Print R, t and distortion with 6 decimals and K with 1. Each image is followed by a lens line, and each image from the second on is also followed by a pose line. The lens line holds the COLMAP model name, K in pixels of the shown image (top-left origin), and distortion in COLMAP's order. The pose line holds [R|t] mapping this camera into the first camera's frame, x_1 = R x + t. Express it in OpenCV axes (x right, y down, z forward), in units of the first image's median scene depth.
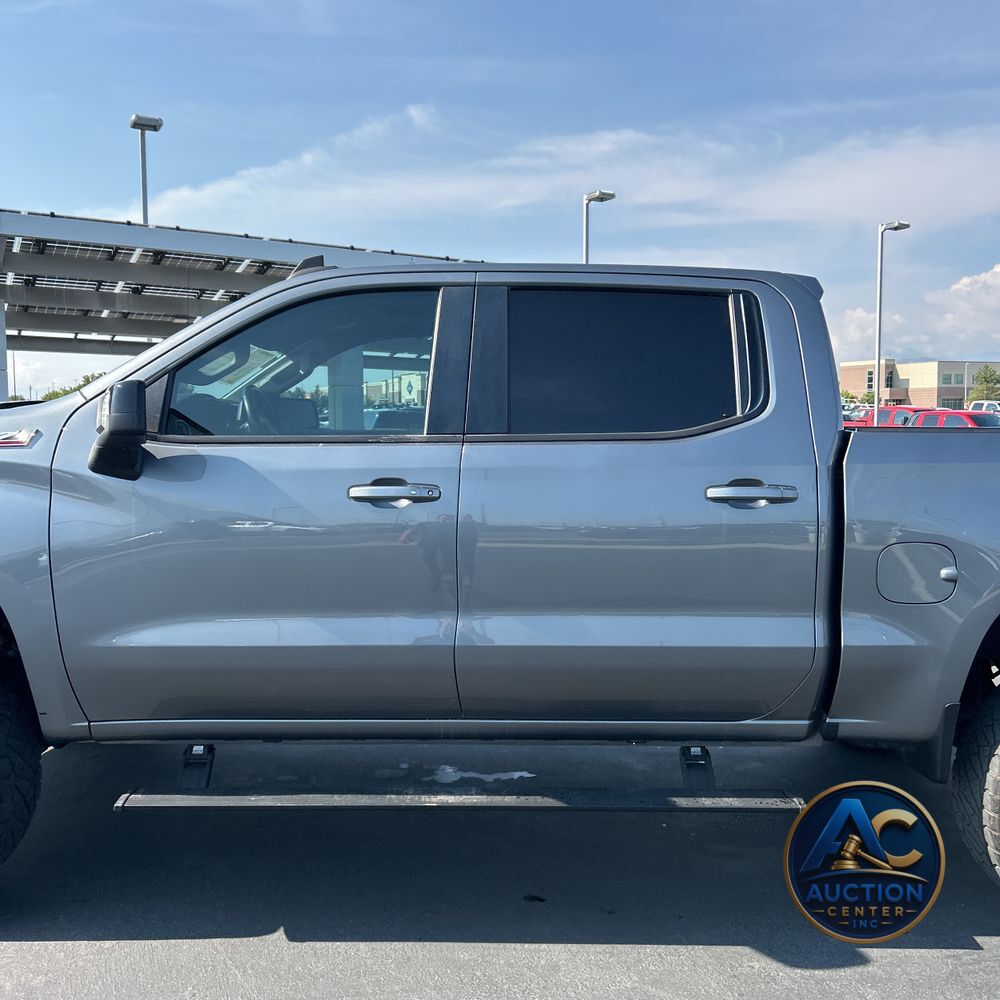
lens RADIAL K [[1036.5, 0, 504.2], [0, 1036.5, 499.0], [0, 0, 1]] dist [0.026836, 0.000000]
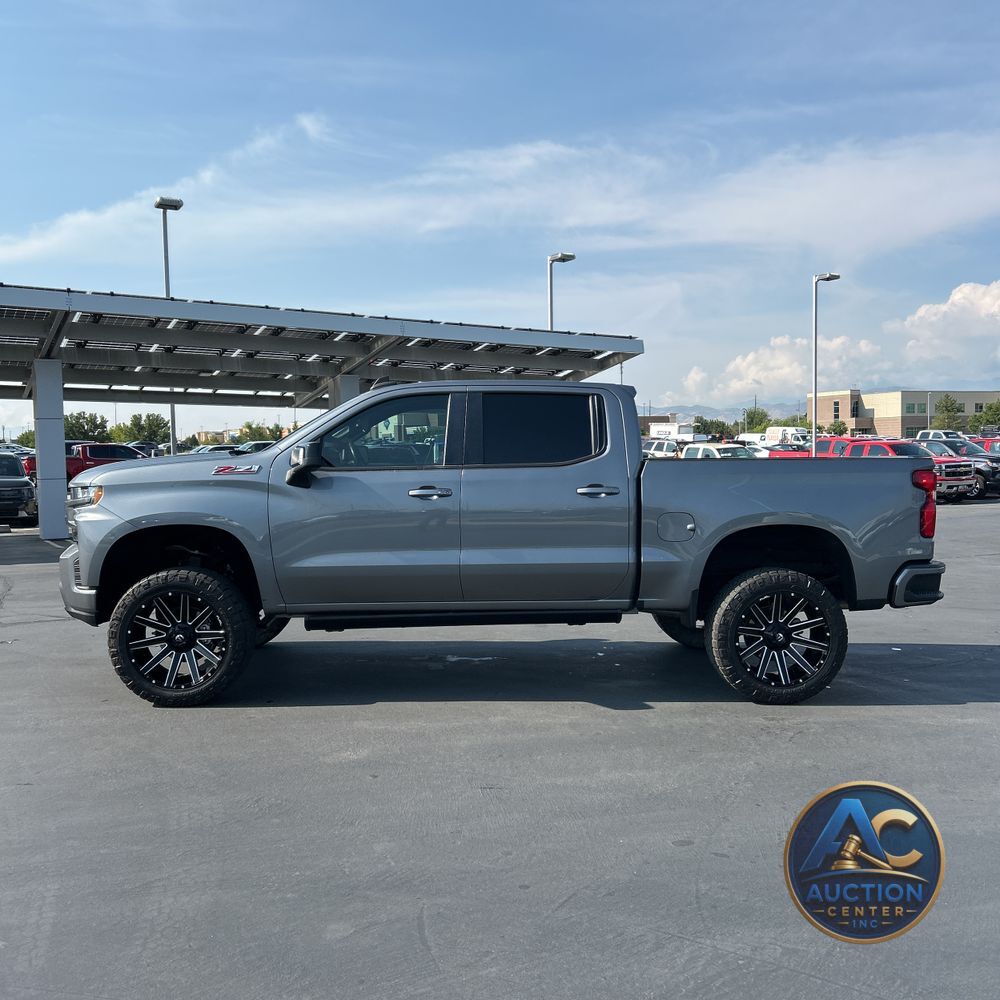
lens RADIAL K [[1036.5, 0, 499.0], [0, 1036.5, 502.9], [0, 0, 1]] dist [0.026836, 0.000000]
pose [[0.999754, -0.014348, 0.016913, 0.000034], [0.014823, 0.999490, -0.028293, 0.007188], [-0.016499, 0.028537, 0.999457, -0.104377]]
